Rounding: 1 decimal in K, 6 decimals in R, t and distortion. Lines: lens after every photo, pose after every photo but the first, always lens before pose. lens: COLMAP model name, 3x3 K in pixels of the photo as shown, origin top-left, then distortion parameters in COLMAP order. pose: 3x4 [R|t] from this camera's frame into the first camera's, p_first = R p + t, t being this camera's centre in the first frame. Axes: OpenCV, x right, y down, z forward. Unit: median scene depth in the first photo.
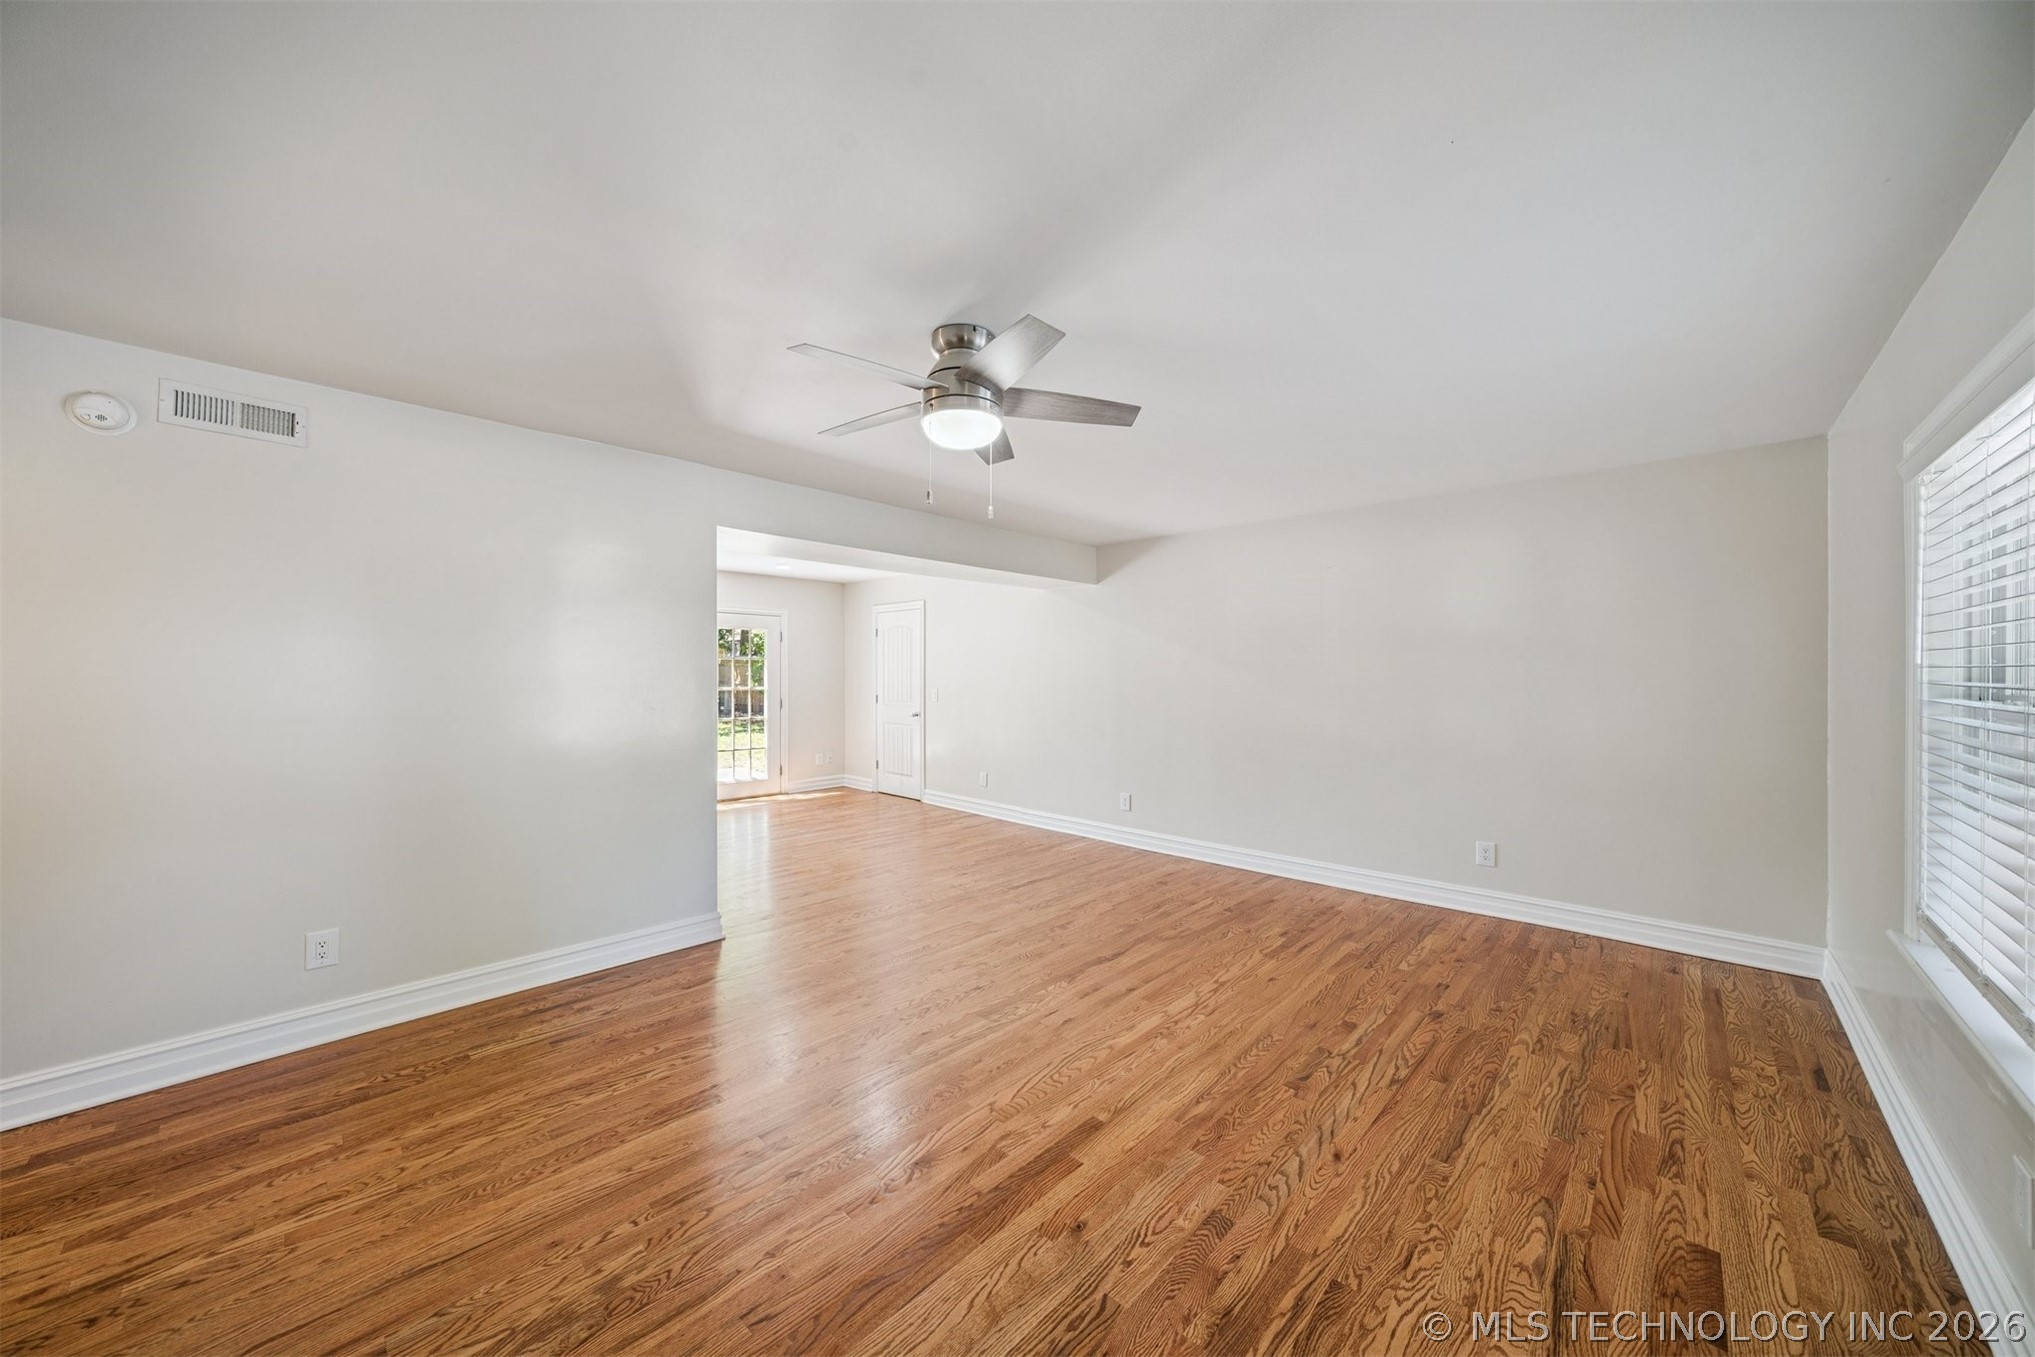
lens RADIAL K [[707.9, 0, 1009.5], [0, 707.9, 673.3], [0, 0, 1]] dist [-0.018881, 0.002392]
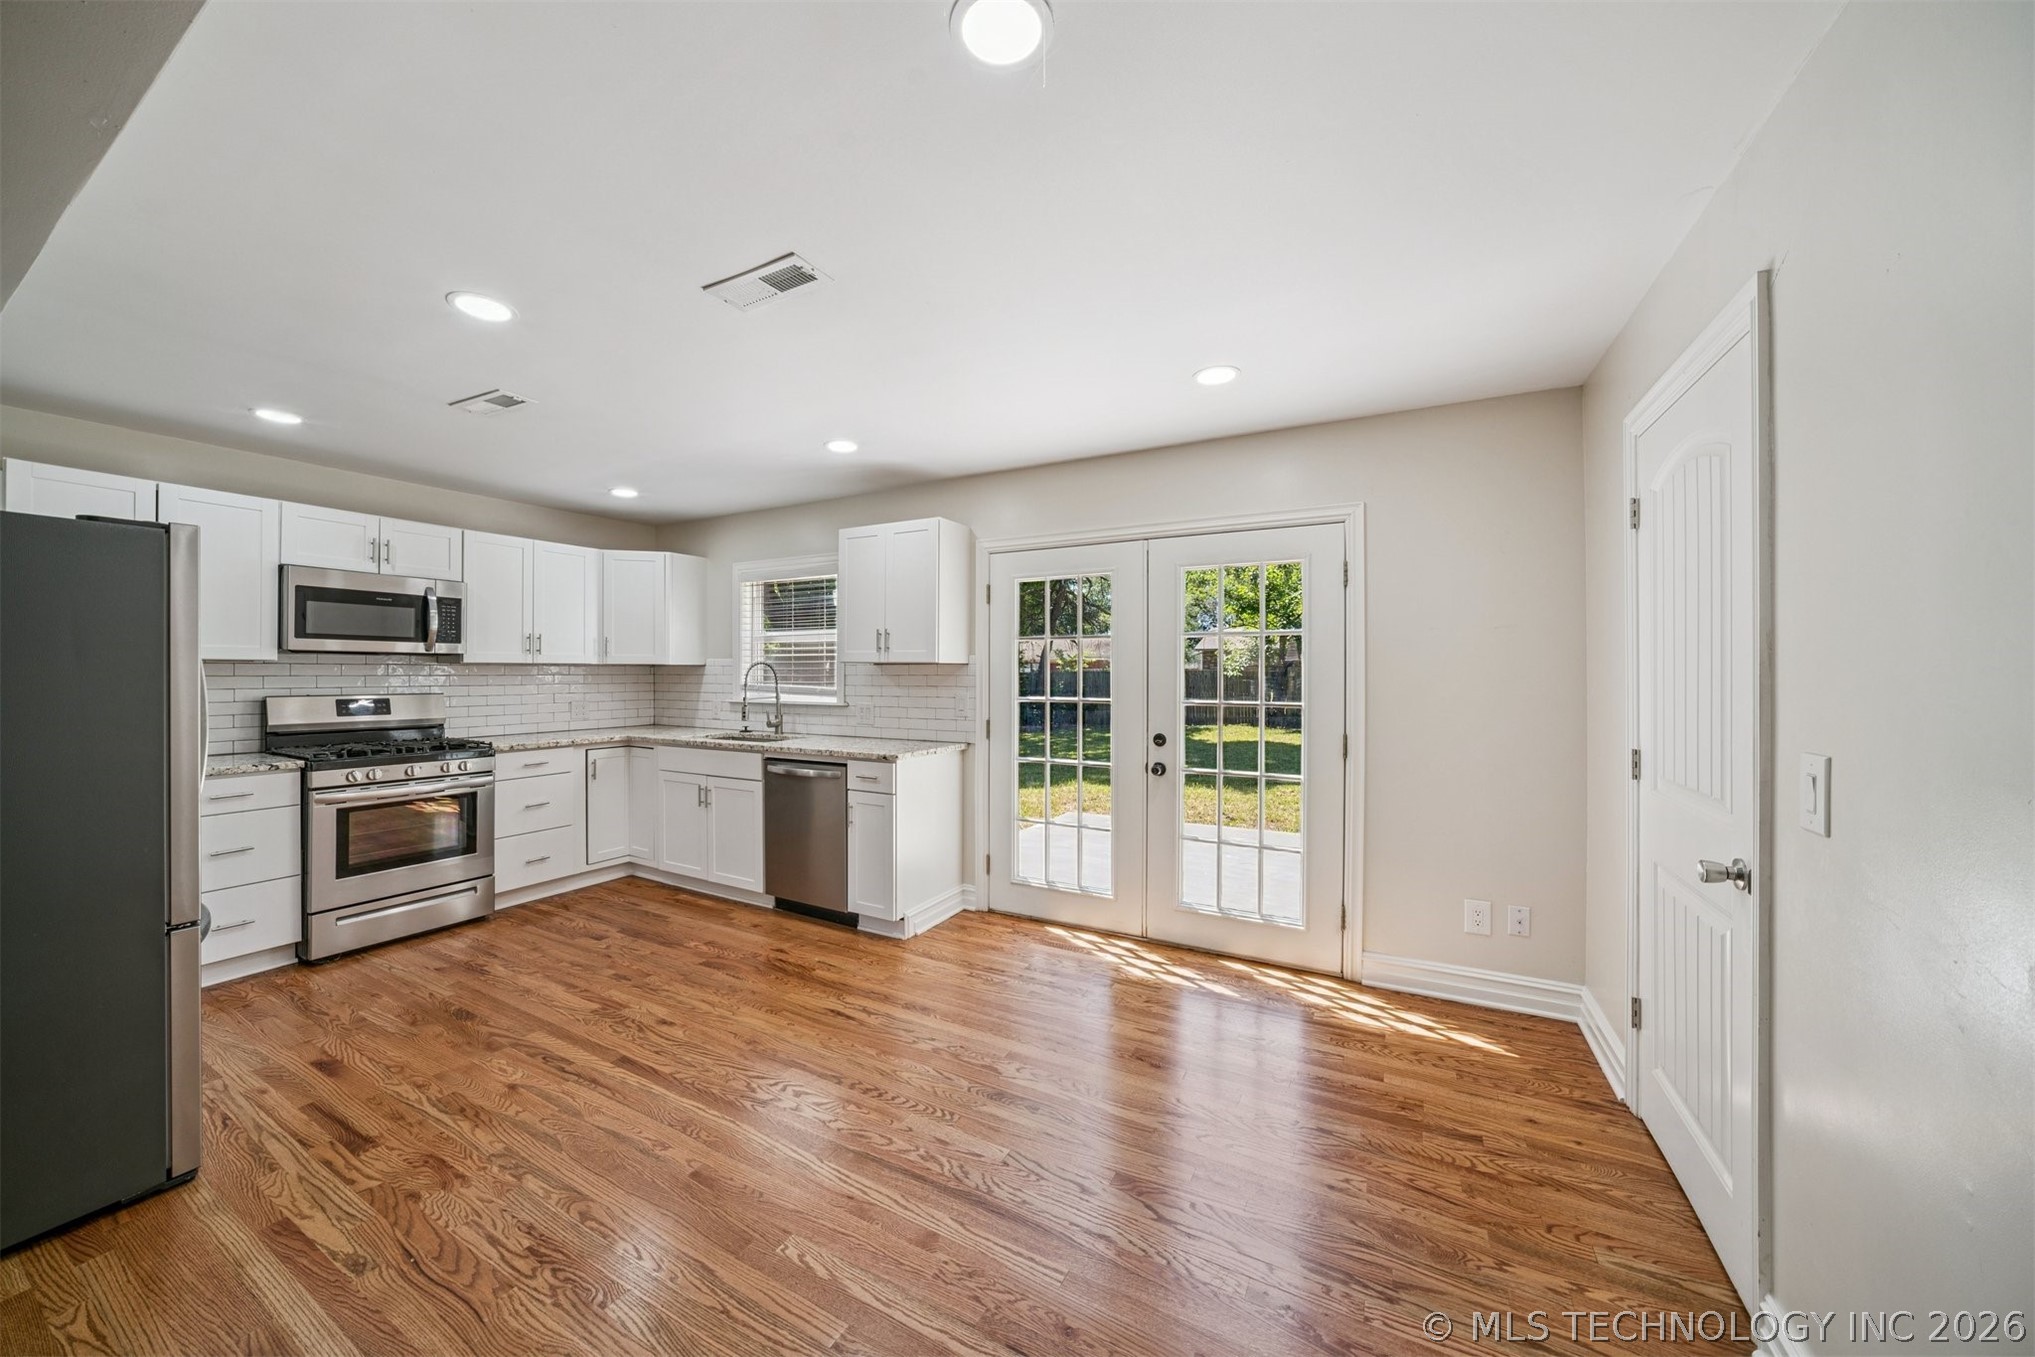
lens RADIAL K [[707.9, 0, 994.6], [0, 707.9, 676.3], [0, 0, 1]] dist [-0.018881, 0.002392]
pose [[0.245900, 0.004957, -0.969283, 0.010596], [0.000814, 0.999986, 0.005320, 0.006414], [0.969295, -0.002098, 0.245892, 2.406614]]
